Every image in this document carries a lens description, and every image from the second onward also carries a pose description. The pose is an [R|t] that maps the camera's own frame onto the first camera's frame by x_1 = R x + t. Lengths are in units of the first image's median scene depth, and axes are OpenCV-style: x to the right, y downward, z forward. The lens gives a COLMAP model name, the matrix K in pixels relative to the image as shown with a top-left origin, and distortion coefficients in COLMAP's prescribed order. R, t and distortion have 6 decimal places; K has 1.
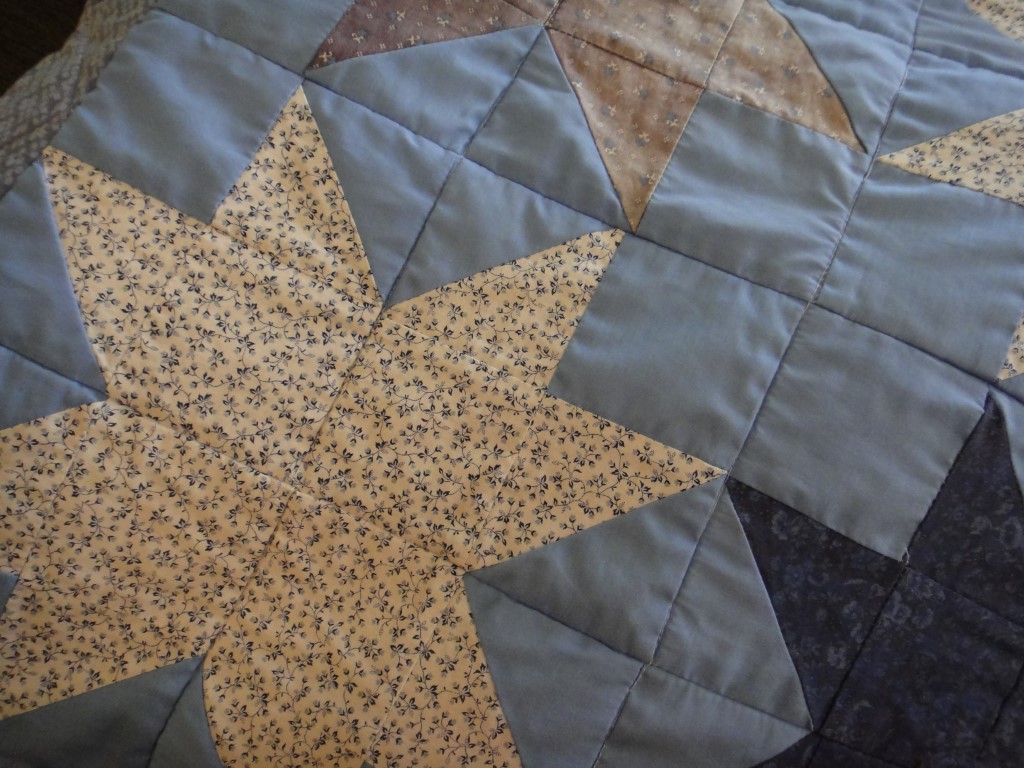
lens RADIAL K [[723.6, 0, 509.1], [0, 723.6, 382.3], [0, 0, 1]] dist [0.011954, -0.007271]
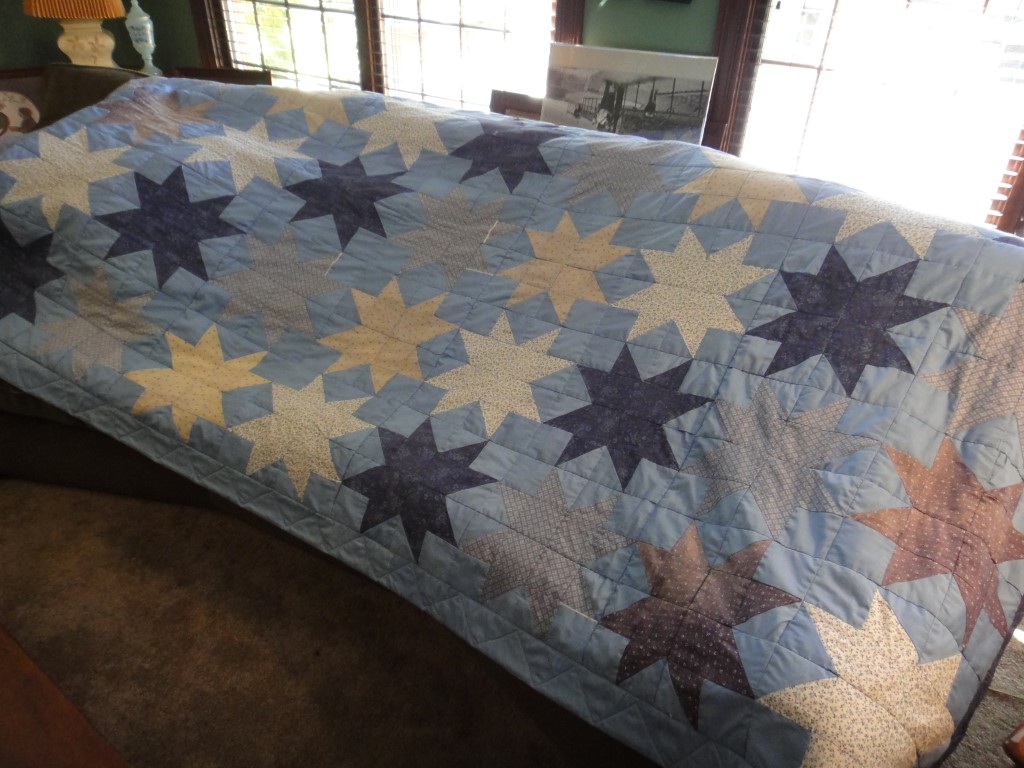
lens RADIAL K [[723.6, 0, 511.5], [0, 723.6, 382.6], [0, 0, 1]] dist [0.011954, -0.007271]
pose [[0.999477, 0.030232, 0.011472, 3.450327], [-0.022952, 0.913196, -0.406874, 4.167672], [-0.022776, 0.406398, 0.913412, -3.985407]]
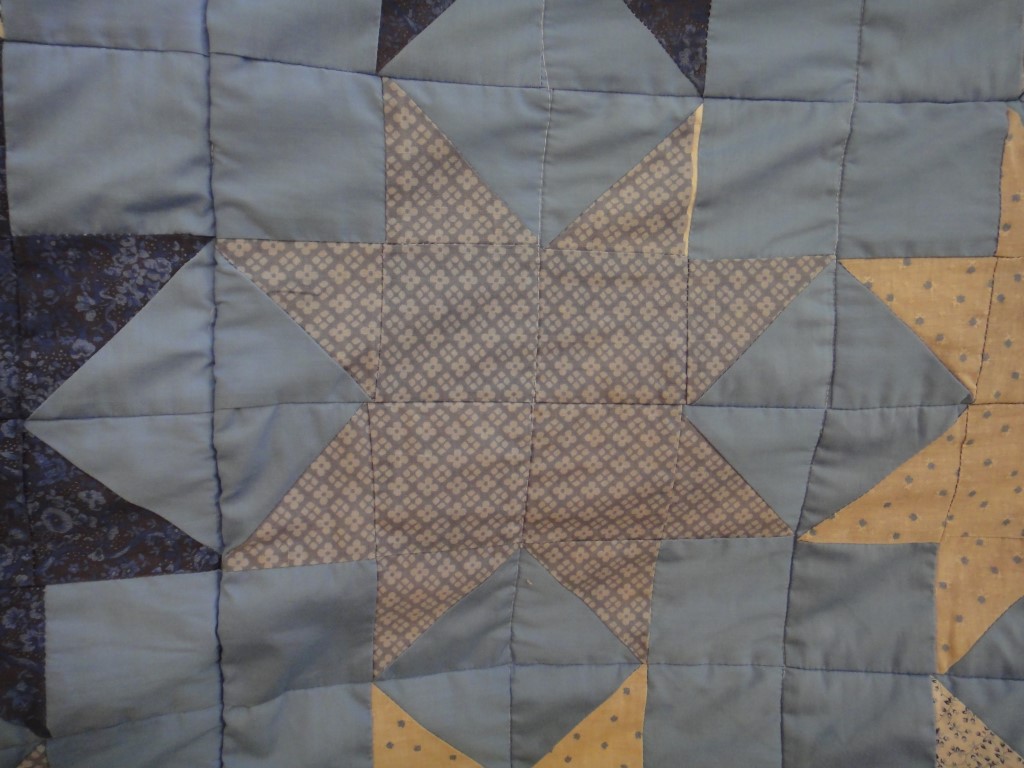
lens RADIAL K [[723.6, 0, 521.3], [0, 723.6, 375.6], [0, 0, 1]] dist [0.011954, -0.007271]
pose [[0.896285, -0.440884, 0.047906, 1.511907], [0.431738, 0.892142, 0.132987, 0.803357], [-0.101370, -0.098511, 0.989959, -0.004690]]
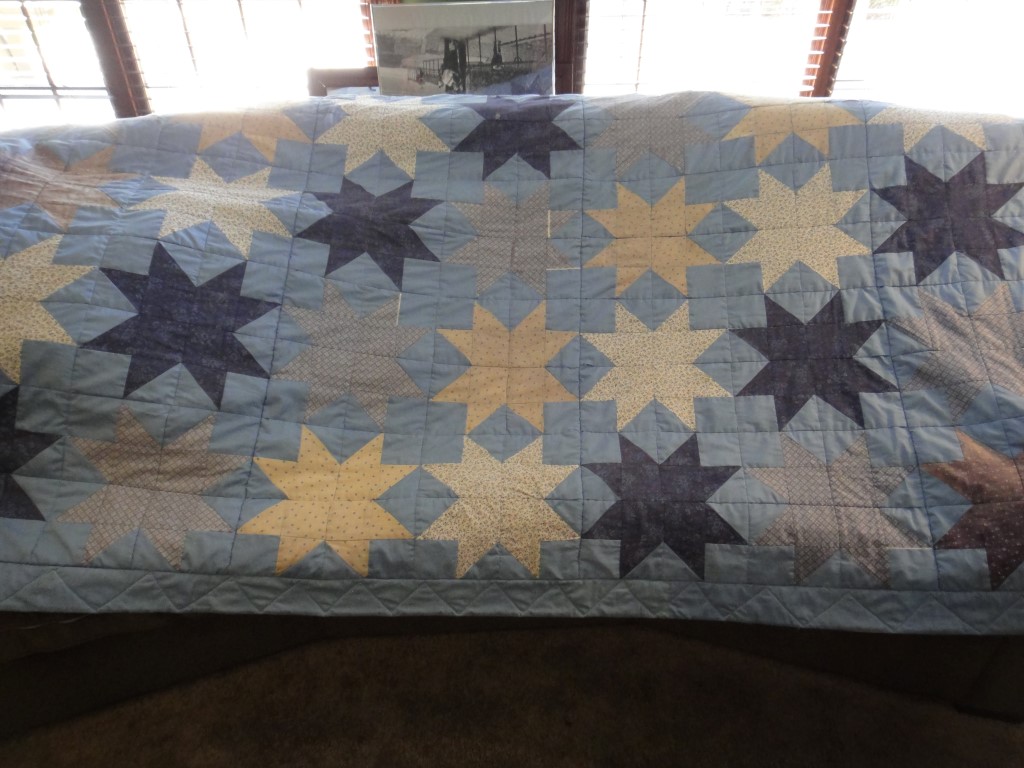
lens RADIAL K [[723.6, 0, 514.9], [0, 723.6, 383.0], [0, 0, 1]] dist [0.011954, -0.007271]
pose [[0.859022, -0.309636, 0.407685, 0.439321], [0.433052, 0.864223, -0.256096, 2.917465], [-0.273034, 0.396541, 0.876475, -3.270729]]
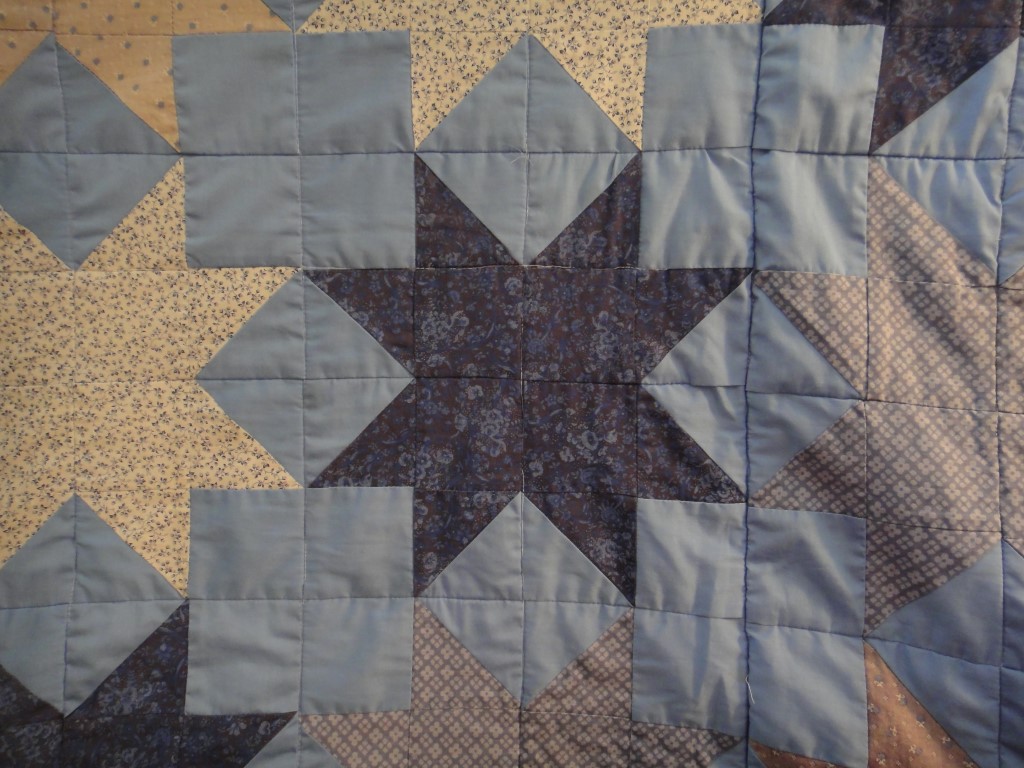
lens RADIAL K [[723.6, 0, 509.5], [0, 723.6, 388.5], [0, 0, 1]] dist [0.011954, -0.007271]
pose [[0.808004, -0.500065, 0.311551, 3.698407], [0.440950, 0.863970, 0.243145, 1.963128], [-0.390759, -0.059084, 0.918595, -1.075064]]
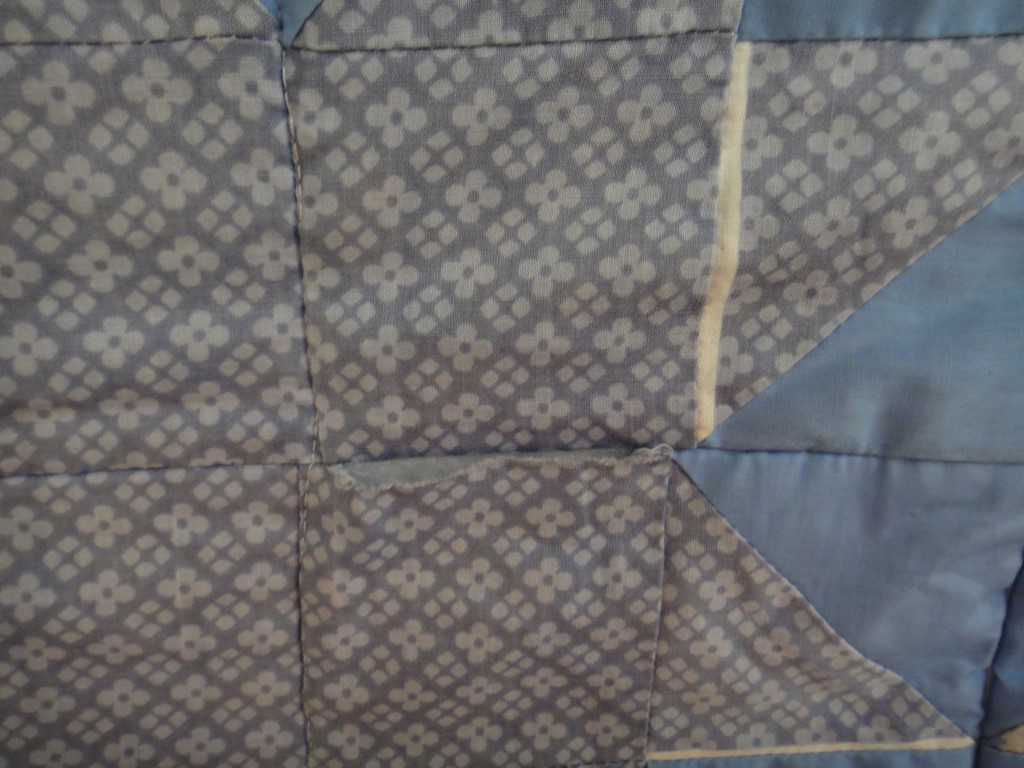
lens RADIAL K [[723.6, 0, 522.5], [0, 723.6, 390.0], [0, 0, 1]] dist [0.011954, -0.007271]
pose [[0.864193, -0.485806, 0.131008, 3.097636], [0.435295, 0.852437, 0.289601, 0.438079], [-0.252367, -0.193244, 0.948139, 0.623017]]
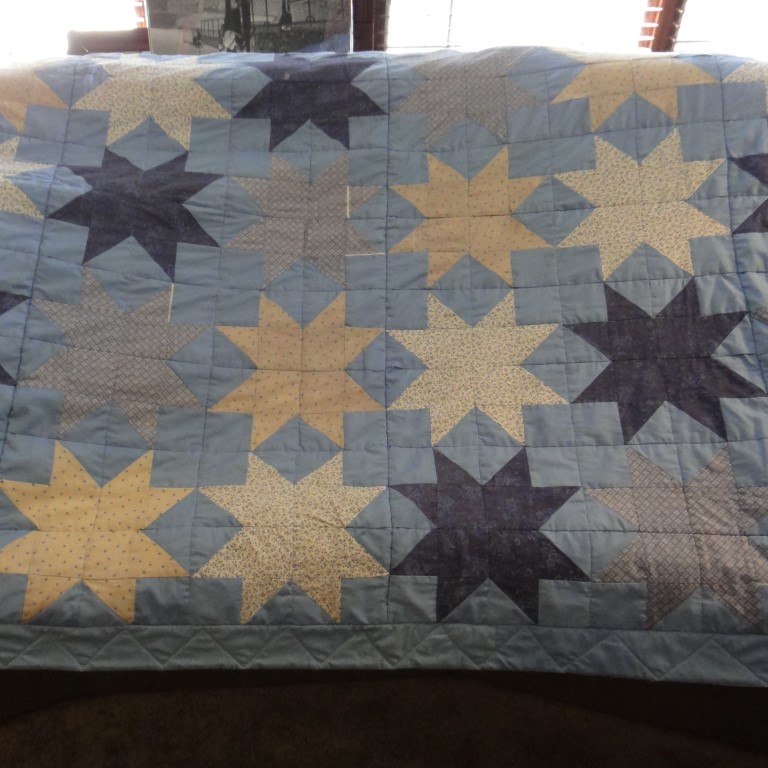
lens RADIAL K [[818.7, 0, 308.9], [0, 818.7, 382.9], [0, 0, 1]] dist [0.009774, 0.000000]
pose [[0.856936, -0.309174, 0.412397, 0.526147], [0.438575, 0.857707, -0.268311, 2.880264], [-0.270761, 0.410793, 0.870596, -3.044217]]
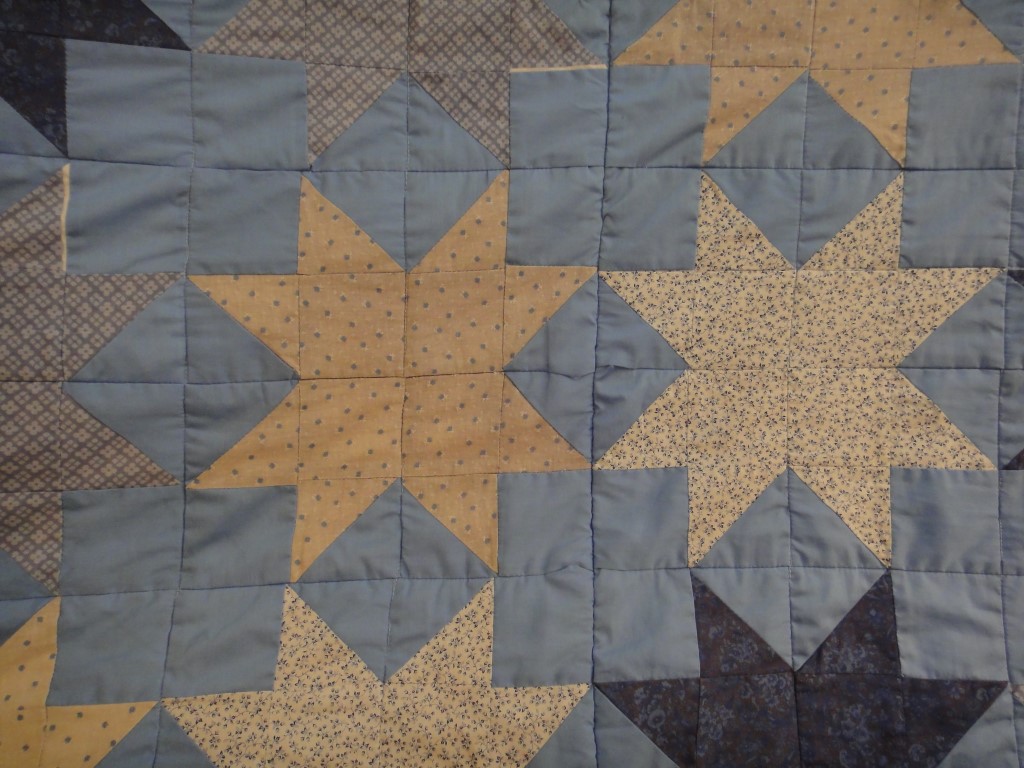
lens RADIAL K [[723.6, 0, 510.4], [0, 723.6, 384.8], [0, 0, 1]] dist [0.011954, -0.007271]
pose [[0.848093, -0.450810, 0.278403, 2.217975], [0.433857, 0.892476, 0.123510, 1.393625], [-0.304148, 0.016039, 0.952490, -0.710917]]
